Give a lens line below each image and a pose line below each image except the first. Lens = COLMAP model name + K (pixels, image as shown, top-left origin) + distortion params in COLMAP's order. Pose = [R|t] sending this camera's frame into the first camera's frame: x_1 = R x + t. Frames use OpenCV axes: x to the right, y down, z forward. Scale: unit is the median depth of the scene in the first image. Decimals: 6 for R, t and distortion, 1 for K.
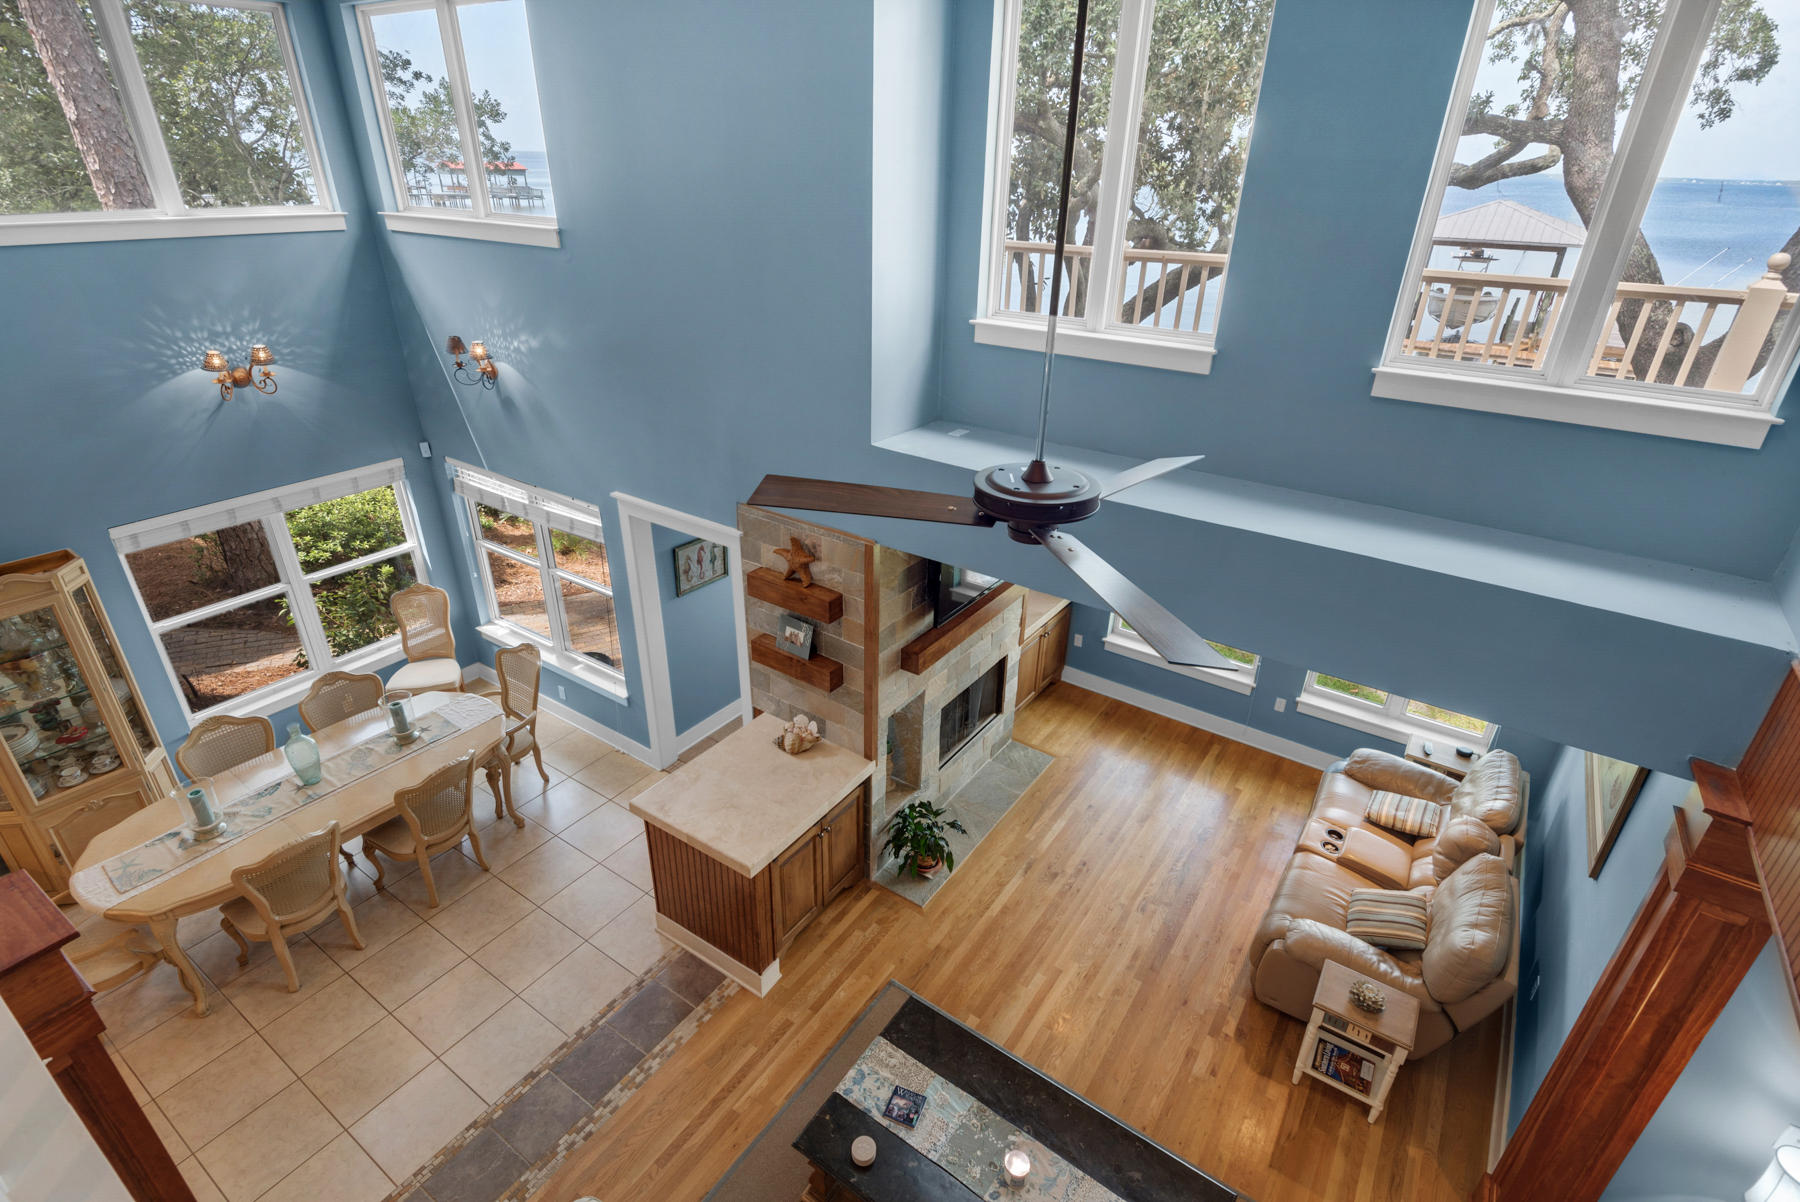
lens RADIAL K [[877.3, 0, 900.8], [0, 877.3, 613.4], [0, 0, 1]] dist [0.044665, -0.033343]
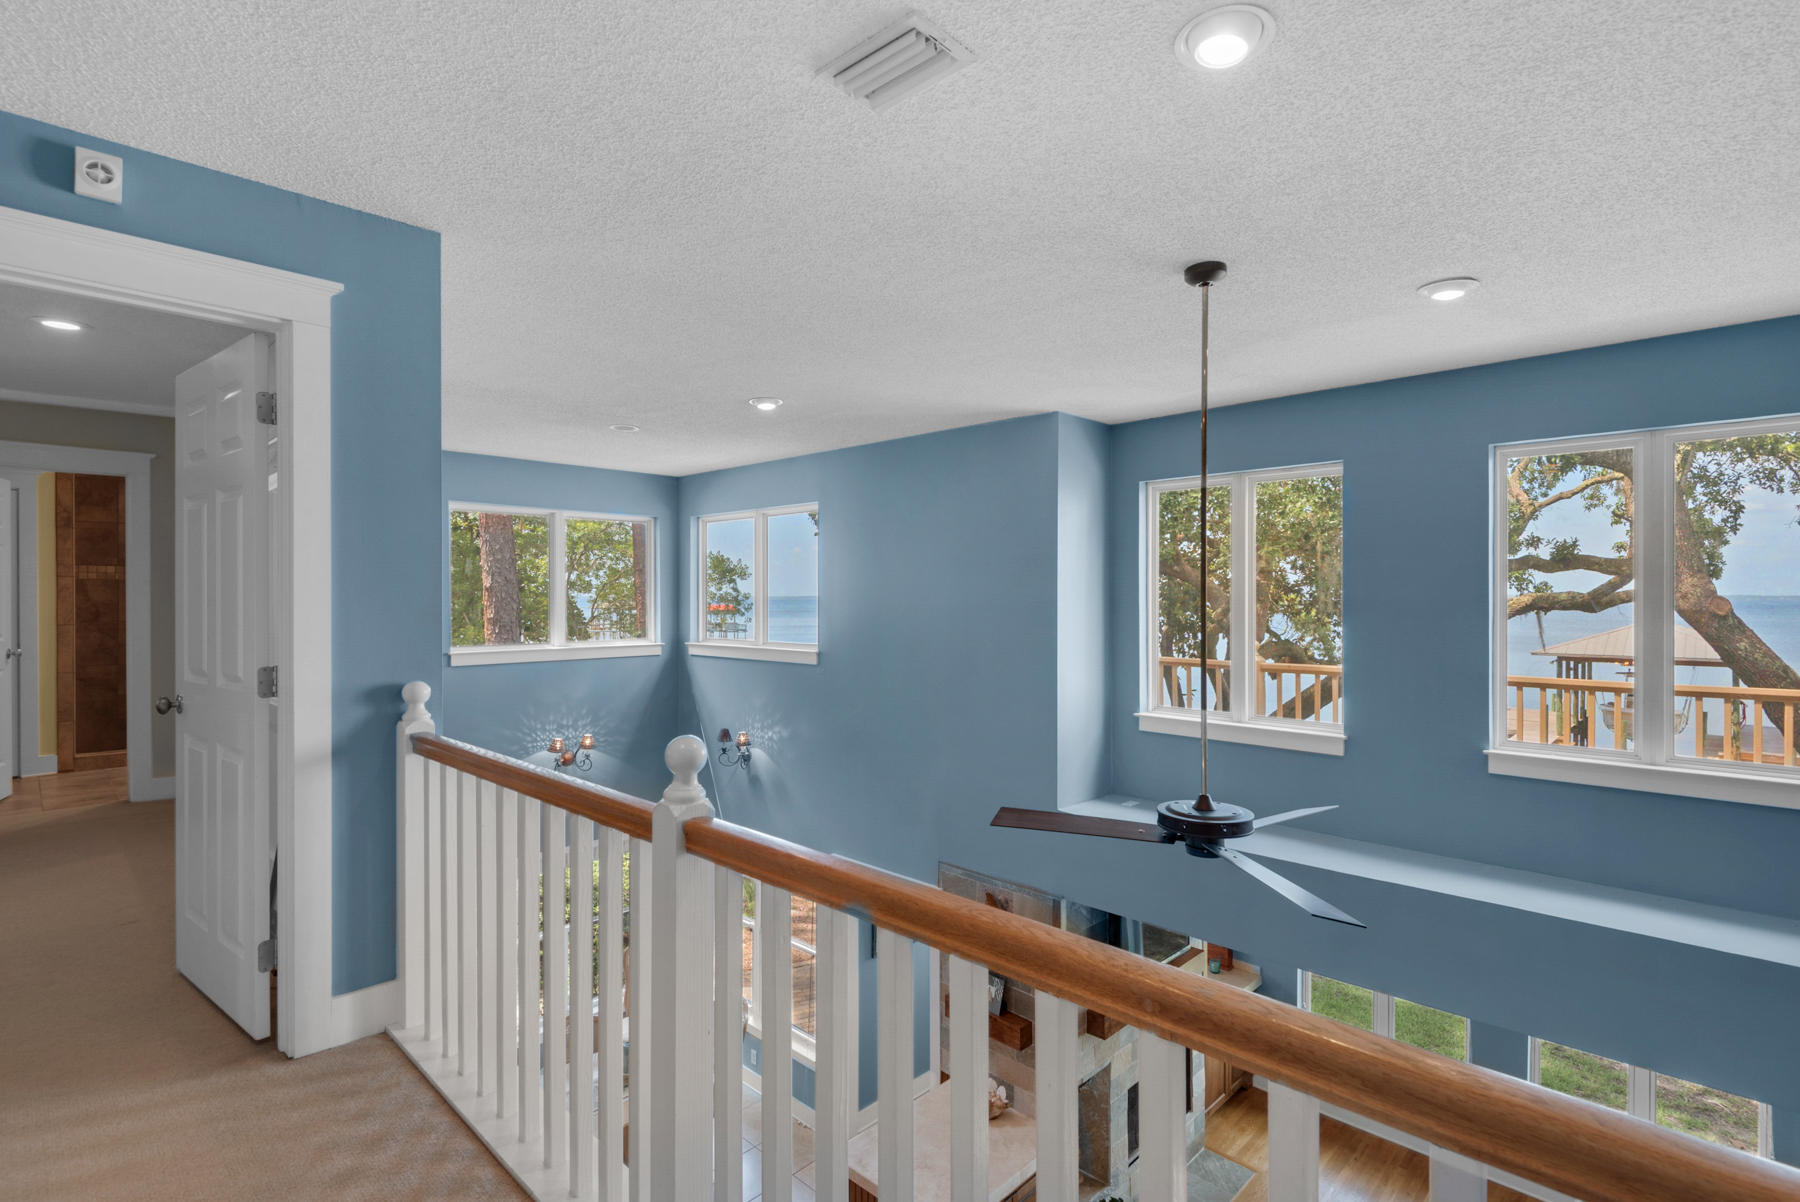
lens RADIAL K [[859.1, 0, 909.2], [0, 859.1, 591.3], [0, 0, 1]] dist [0.020762, -0.022050]
pose [[0.986665, -0.021314, -0.161360, -0.028449], [-0.055599, 0.887617, -0.457214, 0.070044], [0.152971, 0.460089, 0.874596, -0.152592]]
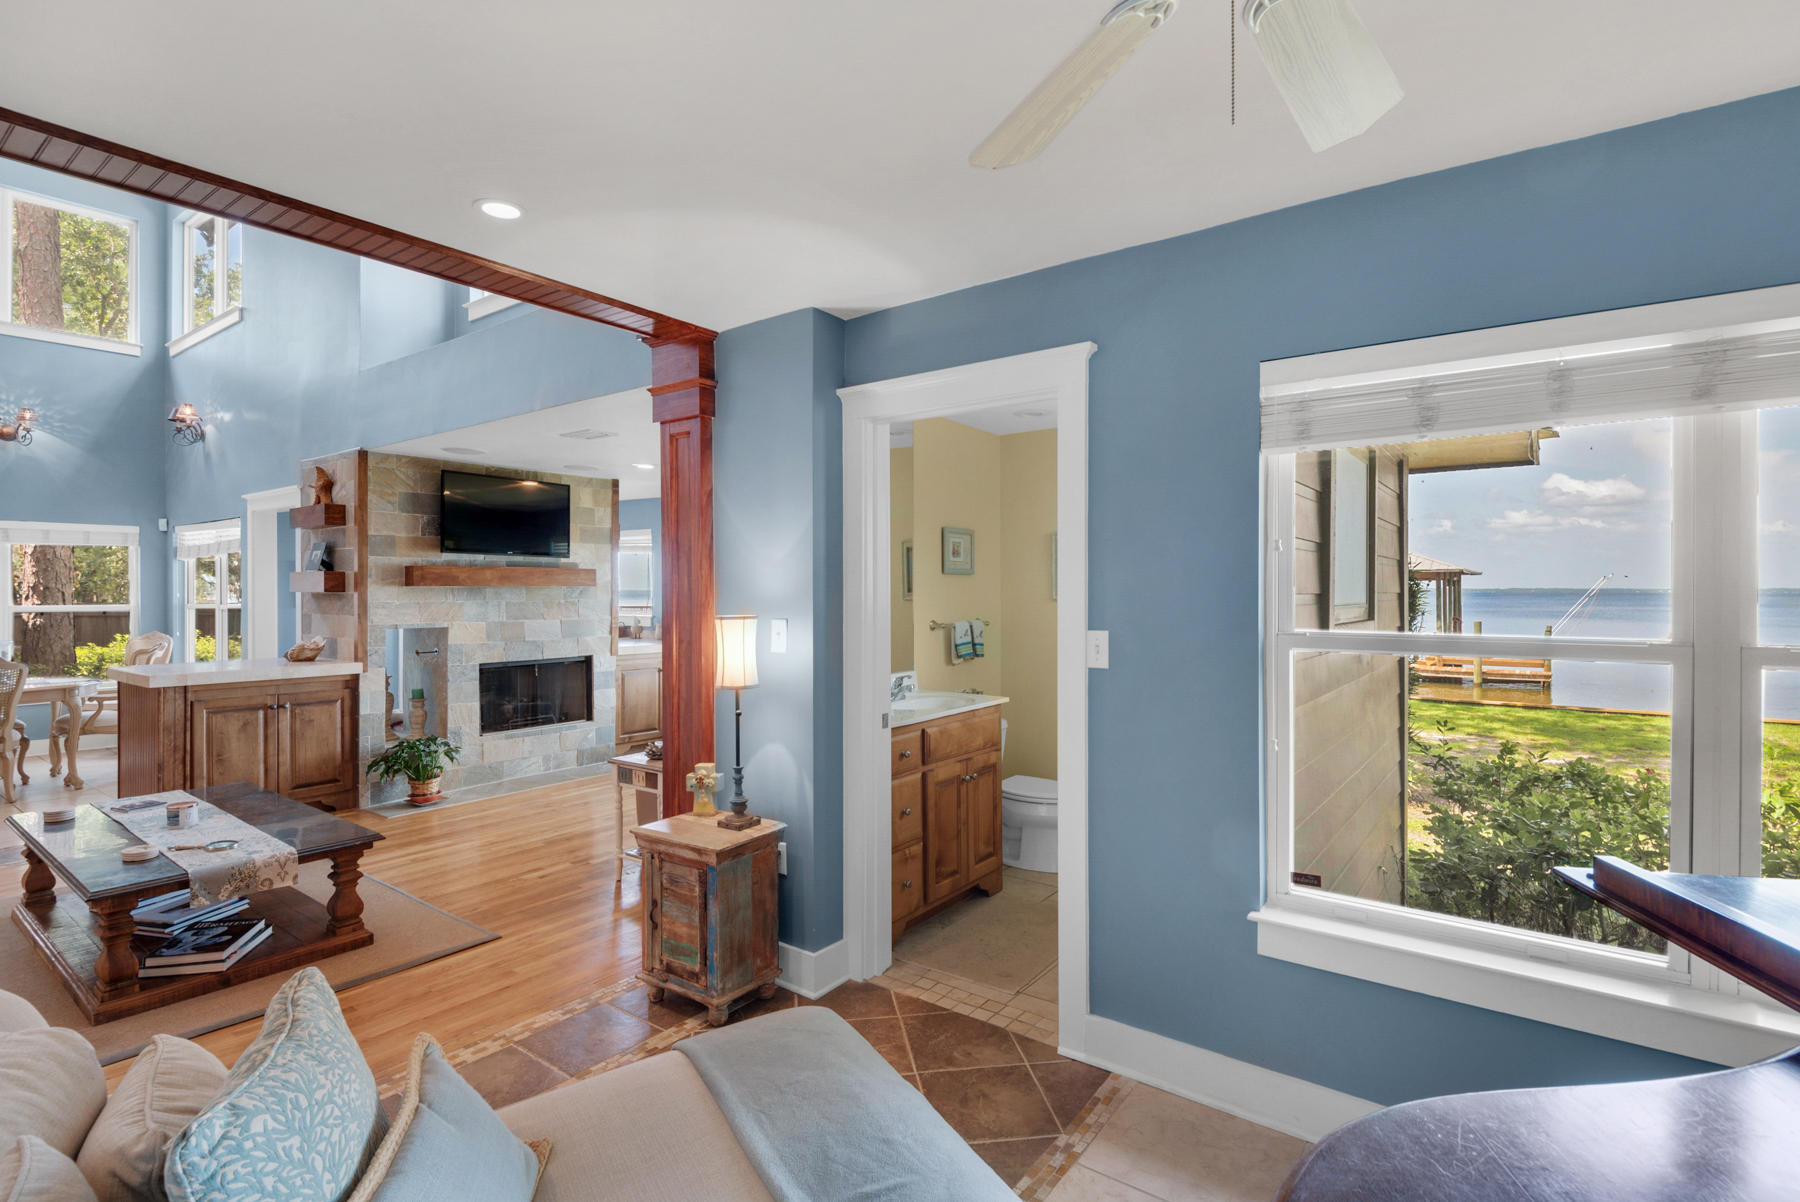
lens RADIAL K [[859.1, 0, 909.2], [0, 859.1, 591.3], [0, 0, 1]] dist [0.020762, -0.022050]
pose [[0.999411, -0.021295, -0.026900, 0.610213], [0.006656, 0.889498, -0.456890, 0.520500], [0.033657, 0.456442, 0.889117, 0.018701]]
